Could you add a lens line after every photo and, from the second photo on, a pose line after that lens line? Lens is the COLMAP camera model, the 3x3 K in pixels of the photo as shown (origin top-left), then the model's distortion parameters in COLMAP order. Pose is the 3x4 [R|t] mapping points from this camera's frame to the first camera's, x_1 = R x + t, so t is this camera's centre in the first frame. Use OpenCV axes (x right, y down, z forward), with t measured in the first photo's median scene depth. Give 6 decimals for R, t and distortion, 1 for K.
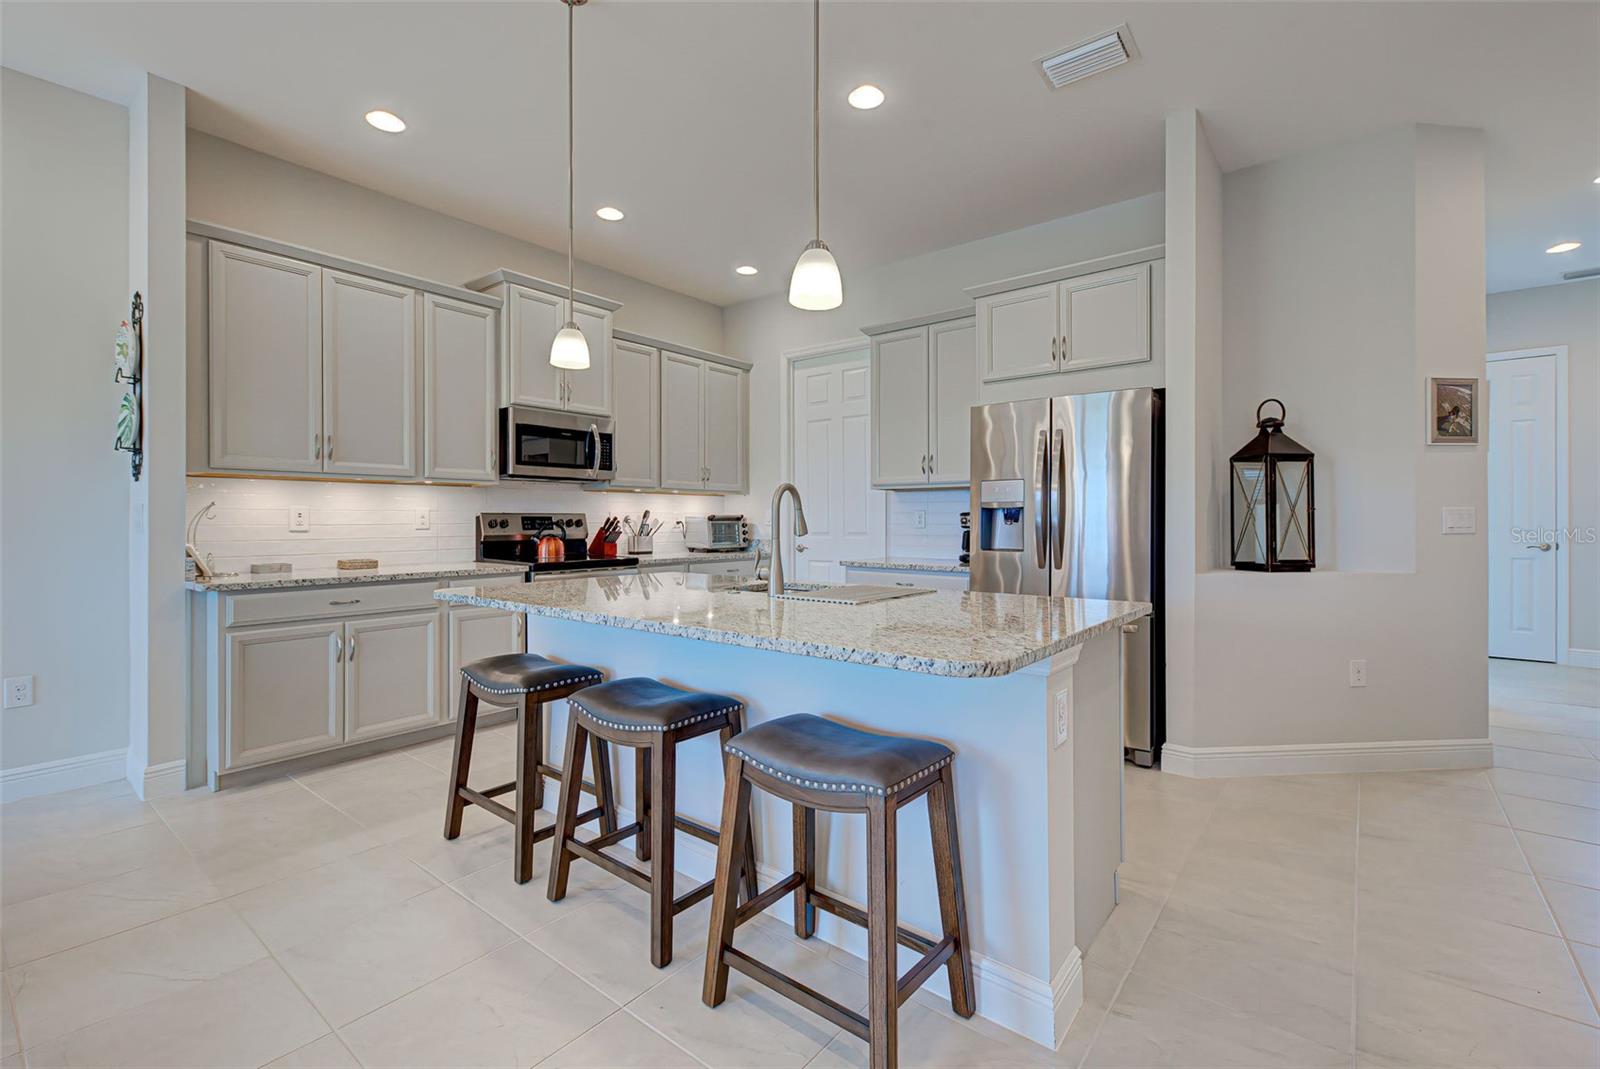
lens RADIAL K [[701.5, 0, 803.9], [0, 701.5, 521.4], [0, 0, 1]] dist [0.013531, -0.002437]
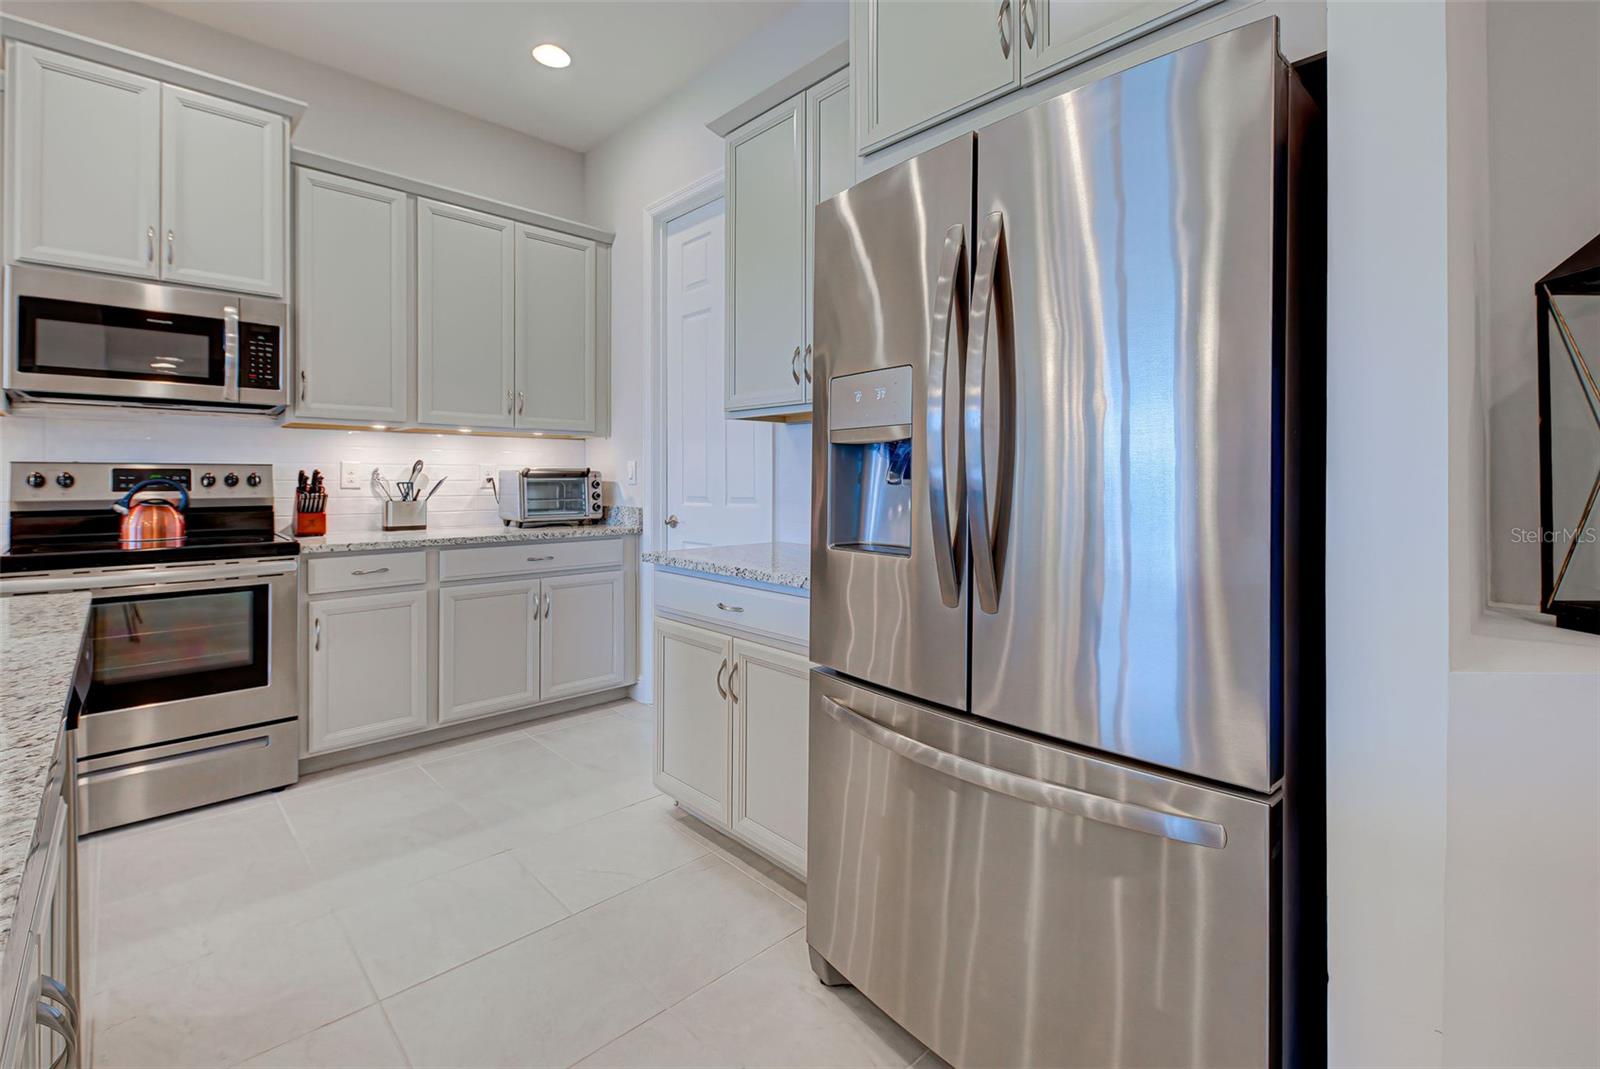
lens RADIAL K [[701.5, 0, 813.0], [0, 701.5, 480.6], [0, 0, 1]] dist [0.013531, -0.002437]
pose [[0.990682, 0.001196, -0.136187, 0.240831], [-0.001117, 0.999999, 0.000658, 0.001787], [0.136187, -0.000500, 0.990683, 0.478179]]
